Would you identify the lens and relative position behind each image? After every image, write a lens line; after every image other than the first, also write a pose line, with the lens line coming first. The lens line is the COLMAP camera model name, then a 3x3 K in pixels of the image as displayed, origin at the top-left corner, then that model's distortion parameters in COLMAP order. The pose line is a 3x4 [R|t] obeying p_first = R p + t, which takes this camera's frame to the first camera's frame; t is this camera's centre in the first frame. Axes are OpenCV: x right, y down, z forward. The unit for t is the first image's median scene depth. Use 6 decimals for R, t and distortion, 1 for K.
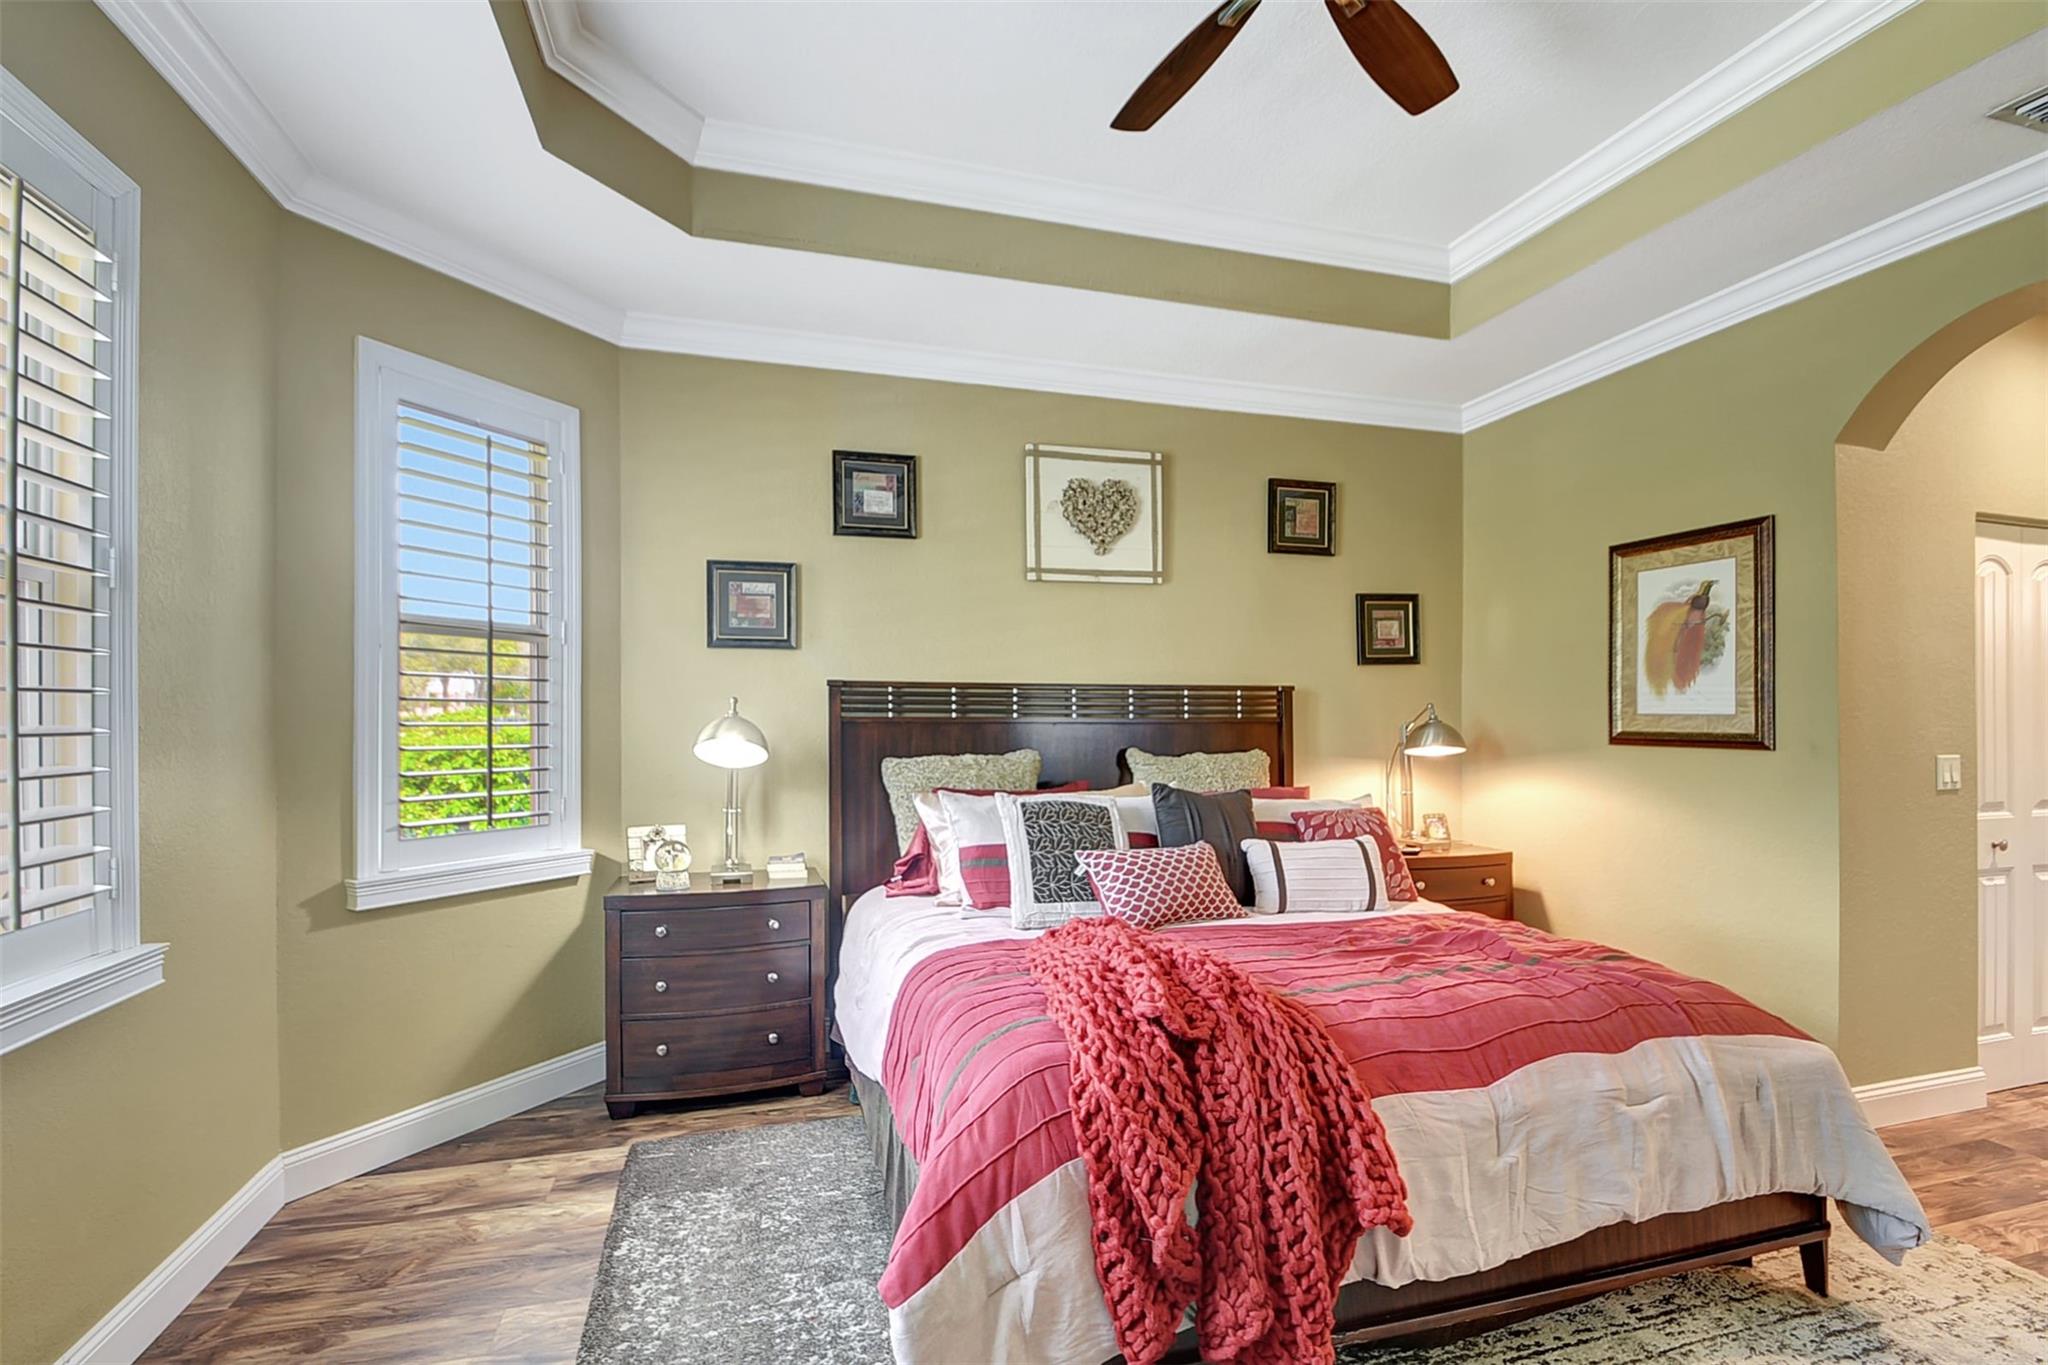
lens RADIAL K [[916.2, 0, 1018.4], [0, 916.2, 715.7], [0, 0, 1]] dist [0.012062, 0.000205]
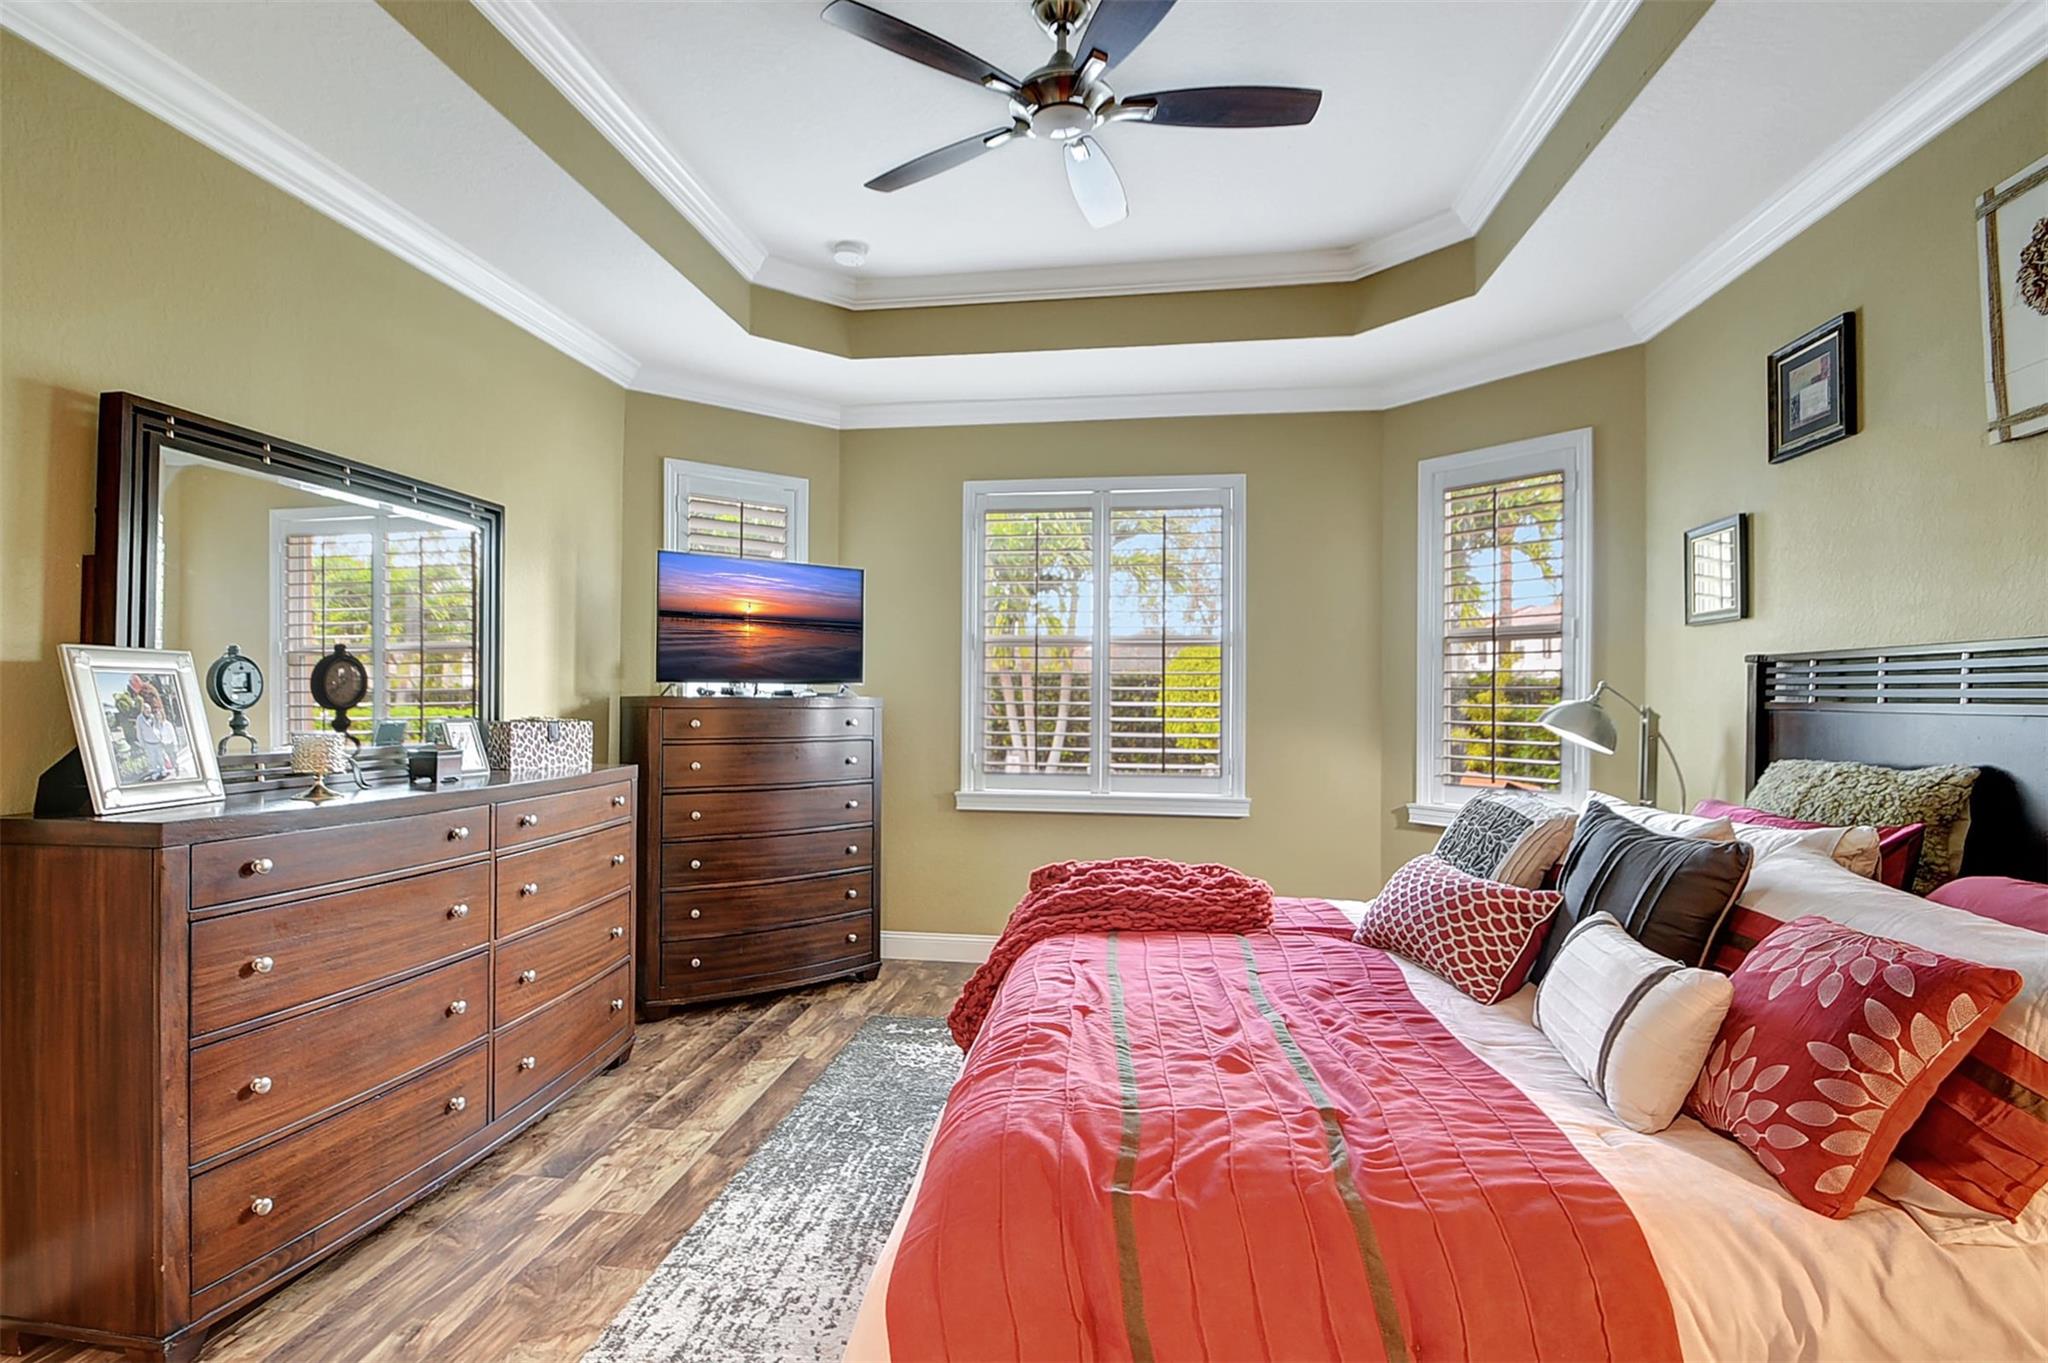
lens RADIAL K [[958.5, 0, 988.5], [0, 958.5, 691.6], [0, 0, 1]] dist [0.001499, -0.012877]
pose [[-0.419317, -0.011103, -0.907772, 0.747012], [-0.005123, 0.999938, -0.009864, 0.002373], [0.907825, 0.000514, -0.419348, 0.699742]]
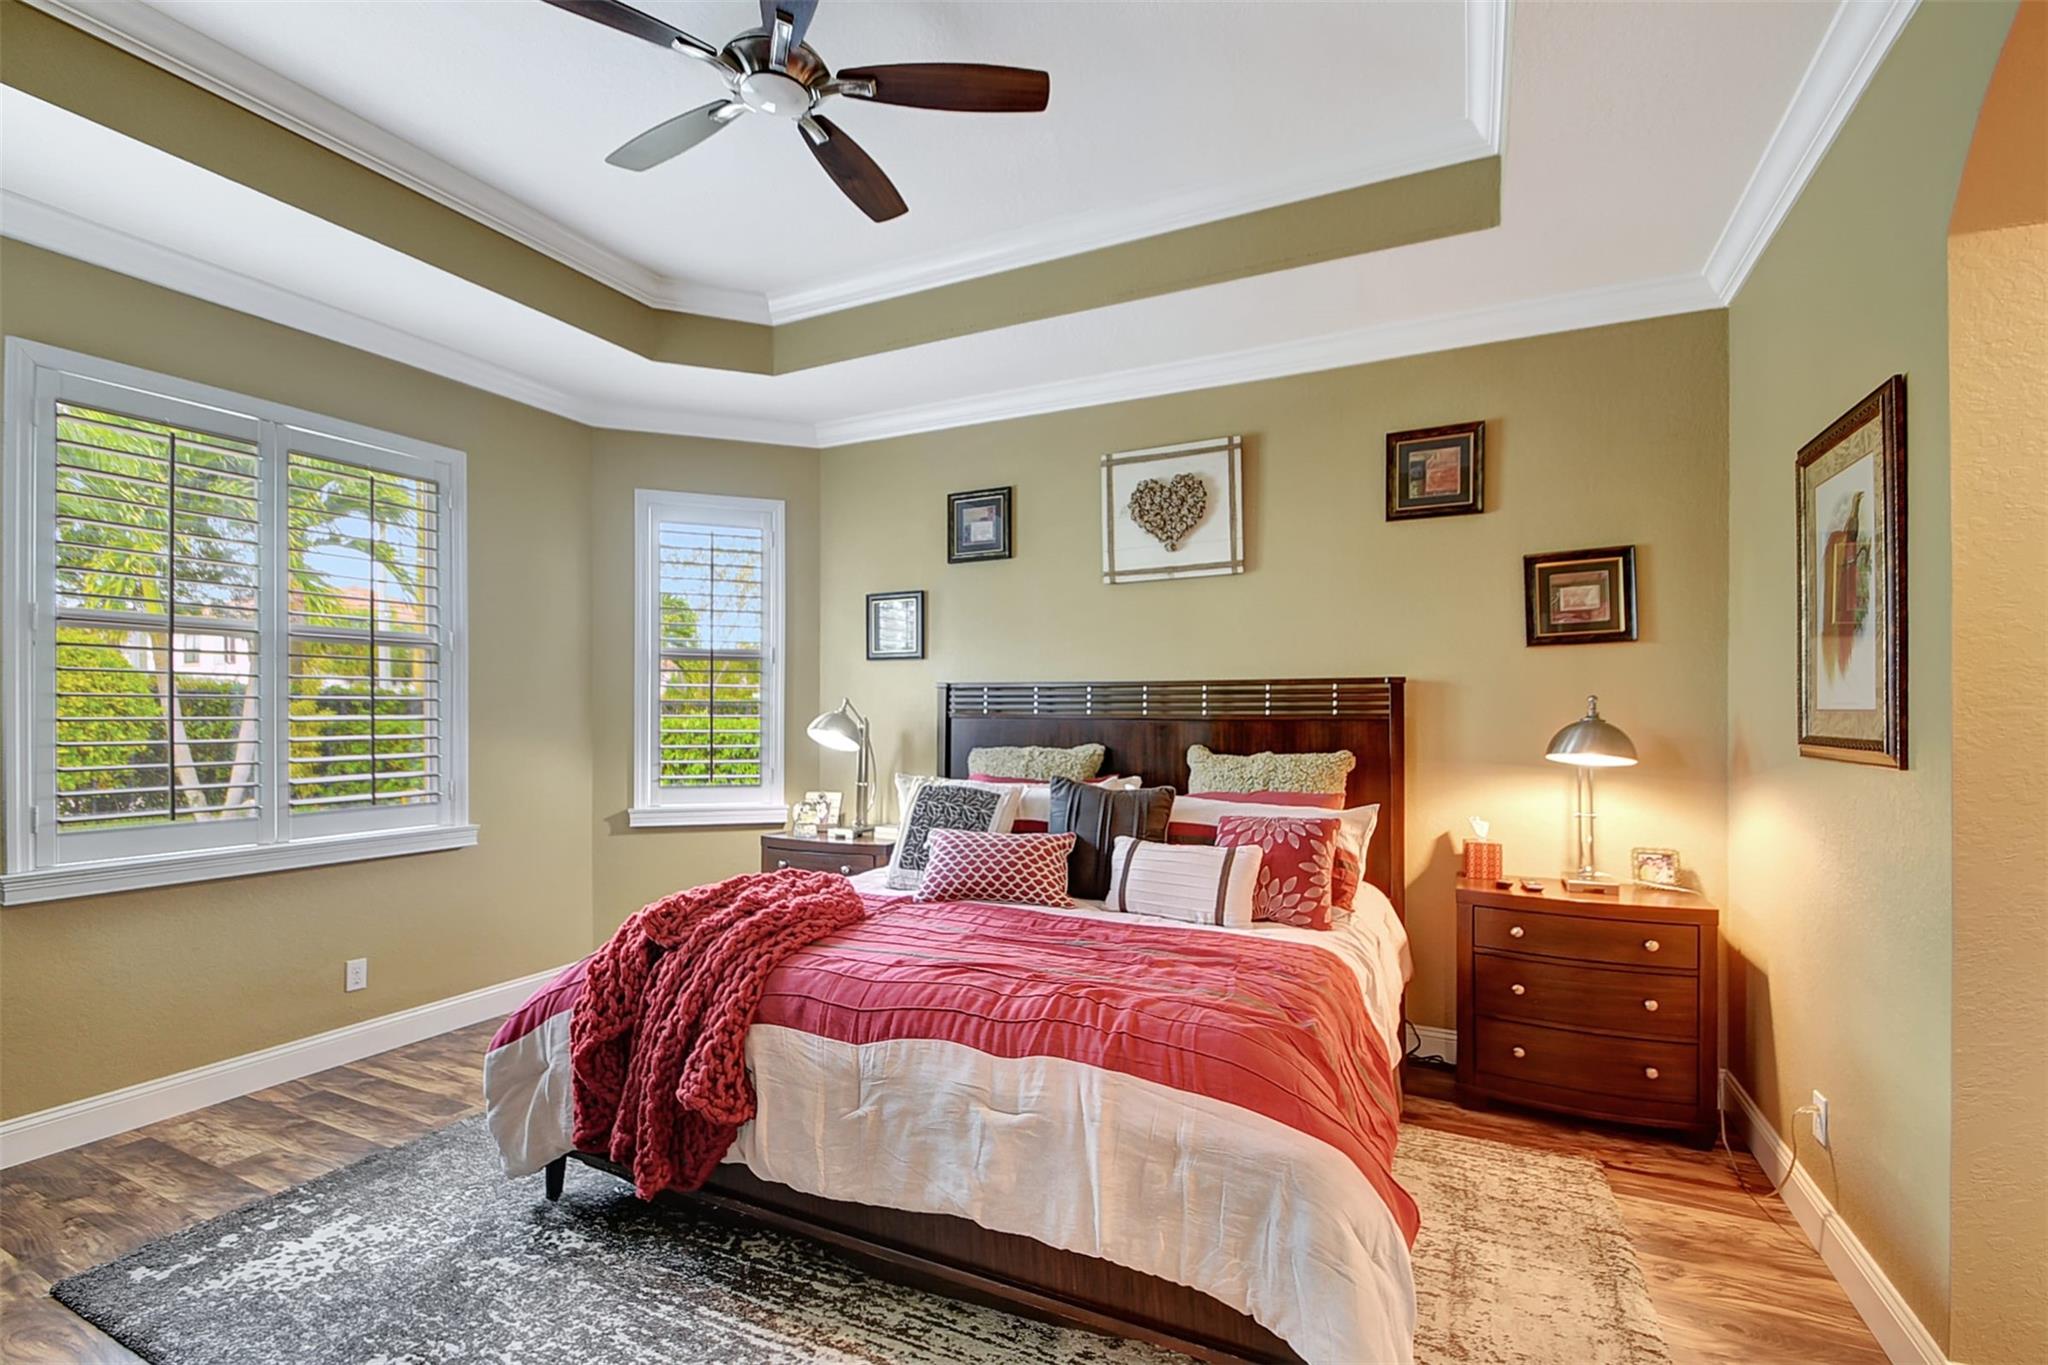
lens RADIAL K [[920.8, 0, 1017.4], [0, 920.8, 716.5], [0, 0, 1]] dist [0.012770, -0.016328]
pose [[0.742739, 0.001848, -0.669579, 0.647514], [0.000000, 0.999996, 0.002760, 0.001727], [0.669581, -0.002050, 0.742736, 0.142866]]
